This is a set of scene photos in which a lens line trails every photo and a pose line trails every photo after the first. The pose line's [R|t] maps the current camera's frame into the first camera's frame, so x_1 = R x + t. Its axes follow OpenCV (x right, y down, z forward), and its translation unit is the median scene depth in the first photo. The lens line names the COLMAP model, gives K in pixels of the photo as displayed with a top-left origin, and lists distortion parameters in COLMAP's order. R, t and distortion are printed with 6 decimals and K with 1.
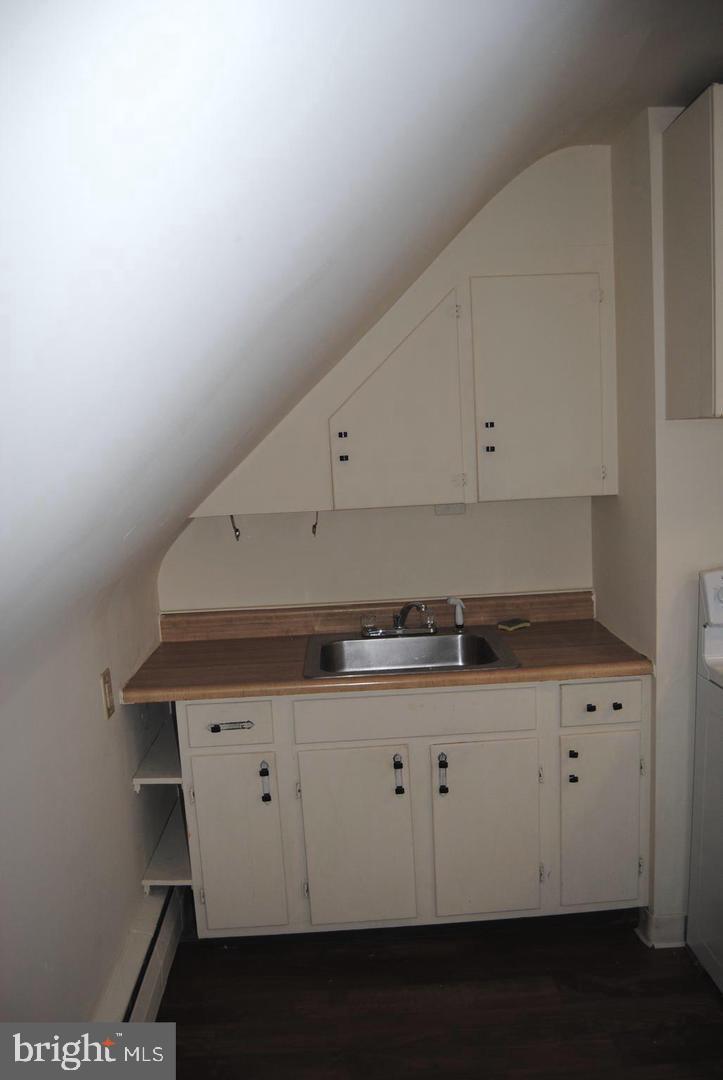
lens RADIAL K [[848.4, 0, 377.3], [0, 848.4, 563.8], [0, 0, 1]] dist [-0.092618, 0.033436]
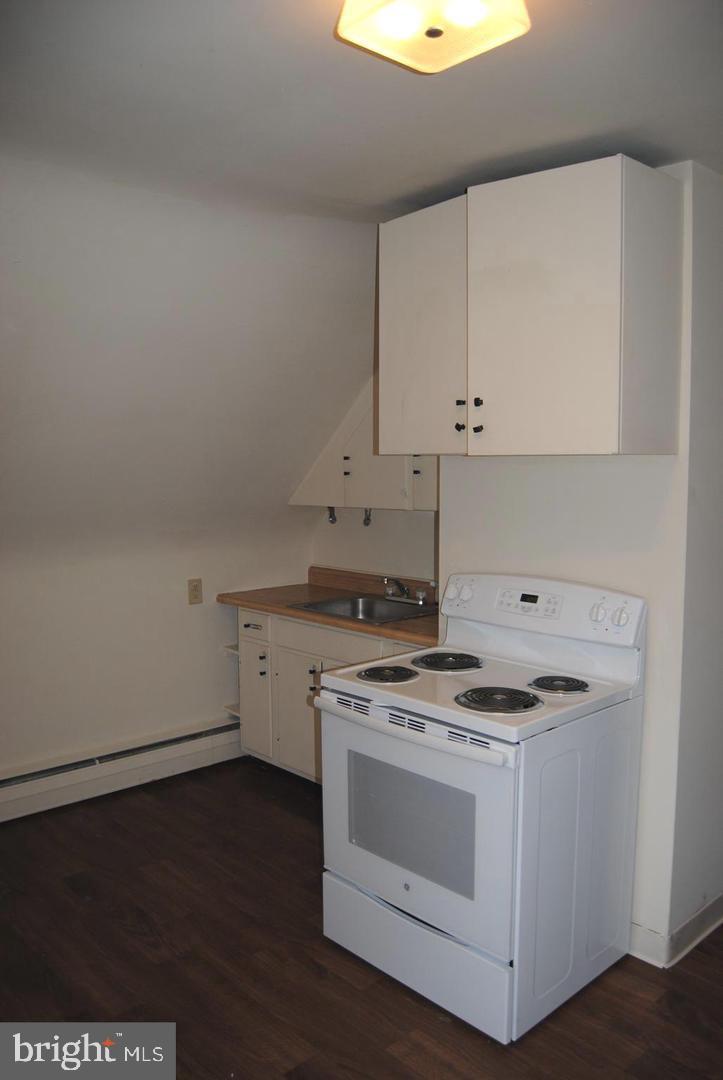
lens RADIAL K [[848.4, 0, 377.3], [0, 848.4, 563.8], [0, 0, 1]] dist [-0.092618, 0.033436]
pose [[0.655301, 0.133183, -0.743534, 1.197559], [-0.138205, 0.988857, 0.055321, -0.058449], [0.742617, 0.066508, 0.666406, 0.039392]]
